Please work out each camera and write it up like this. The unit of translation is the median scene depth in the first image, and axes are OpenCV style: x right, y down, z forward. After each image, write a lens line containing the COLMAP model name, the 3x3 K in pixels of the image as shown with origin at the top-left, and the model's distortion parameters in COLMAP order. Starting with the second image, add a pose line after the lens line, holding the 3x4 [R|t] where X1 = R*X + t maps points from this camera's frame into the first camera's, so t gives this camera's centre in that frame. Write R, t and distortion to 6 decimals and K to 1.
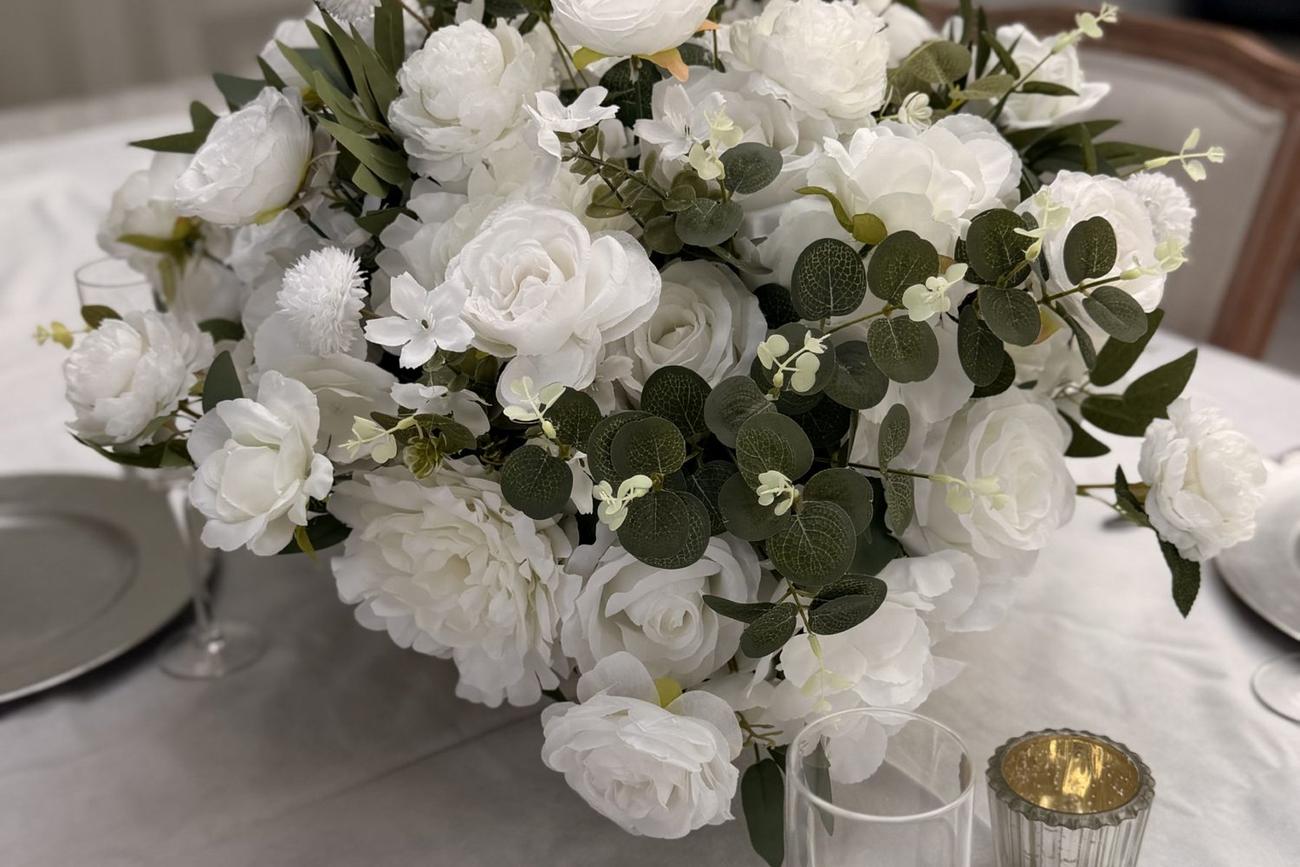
lens RADIAL K [[1633.9, 0, 654.2], [0, 1633.9, 441.1], [0, 0, 1]] dist [0.141676, 0.000000]
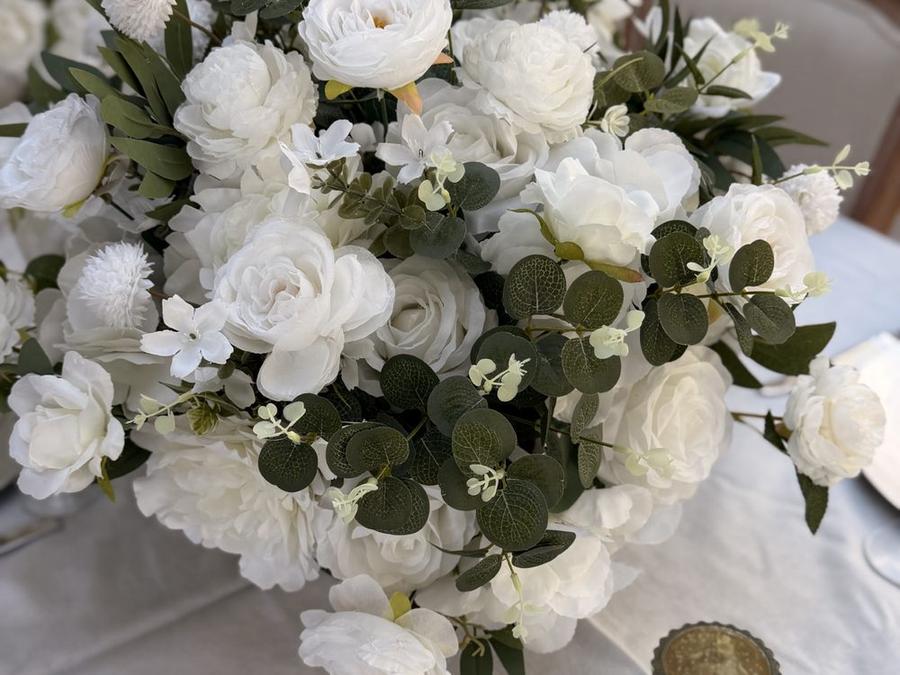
lens RADIAL K [[1168.6, 0, 457.1], [0, 1168.6, 331.5], [0, 0, 1]] dist [0.139362, 0.000000]
pose [[0.999831, 0.016822, 0.007464, 0.040778], [-0.017706, 0.989872, 0.140855, -0.176275], [-0.005019, -0.140963, 0.990002, 0.134331]]
